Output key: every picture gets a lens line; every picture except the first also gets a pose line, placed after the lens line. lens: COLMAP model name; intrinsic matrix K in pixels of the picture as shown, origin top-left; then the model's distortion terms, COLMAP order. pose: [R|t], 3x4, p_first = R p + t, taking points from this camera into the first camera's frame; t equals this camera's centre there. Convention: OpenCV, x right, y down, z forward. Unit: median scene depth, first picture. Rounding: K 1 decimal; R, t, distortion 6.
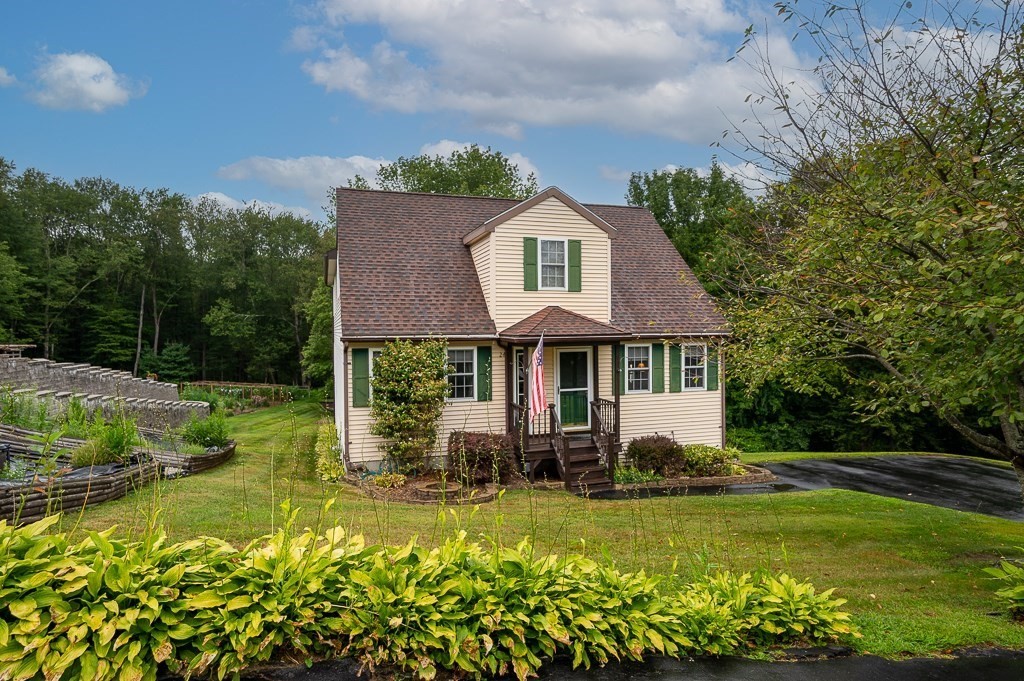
lens RADIAL K [[590.1, 0, 514.7], [0, 590.1, 340.4], [0, 0, 1]] dist [-0.002189, 0.000884]
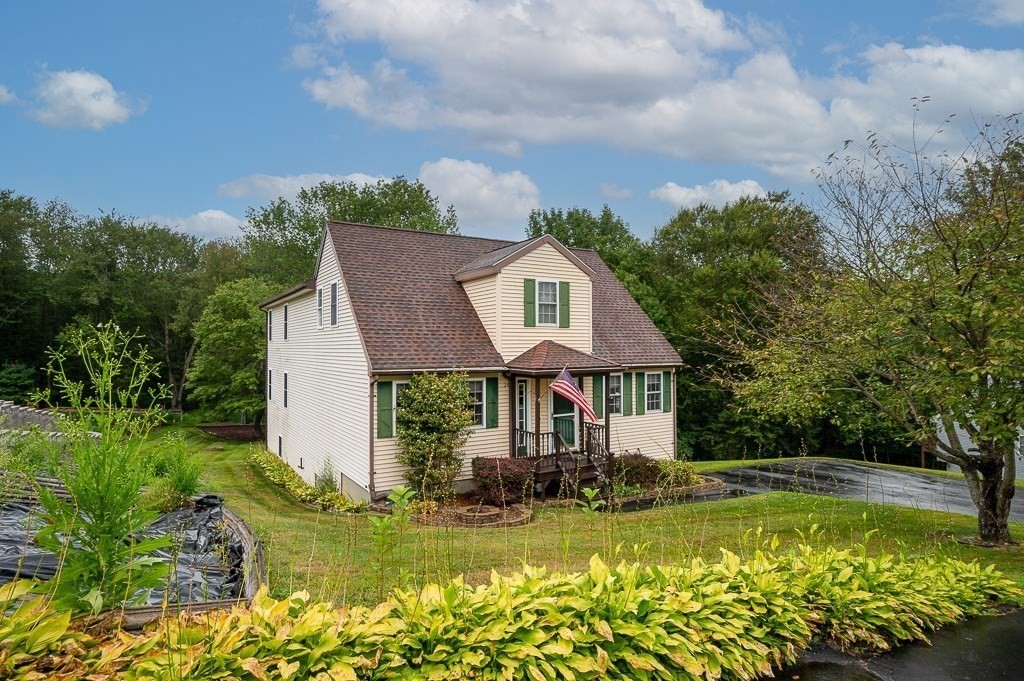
lens RADIAL K [[567.2, 0, 514.1], [0, 567.2, 341.2], [0, 0, 1]] dist [0.000518, 0.000013]
pose [[0.970971, 0.007347, 0.239085, -0.248782], [-0.000426, 0.999580, -0.028986, -0.025023], [-0.239197, 0.028042, 0.970566, -0.026441]]
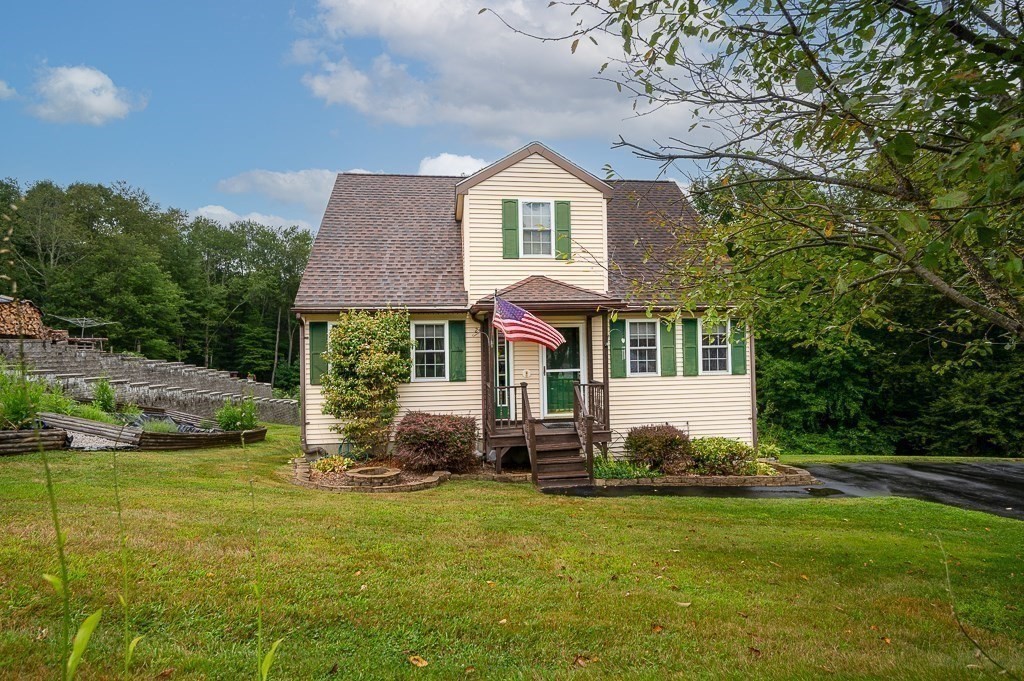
lens RADIAL K [[520.0, 0, 513.7], [0, 520.0, 344.3], [0, 0, 1]] dist [-0.003132, 0.000902]
pose [[0.981252, -0.011038, -0.192415, 0.176152], [0.005427, 0.999545, -0.029668, 0.066613], [0.192655, 0.028067, 0.980865, 0.225936]]
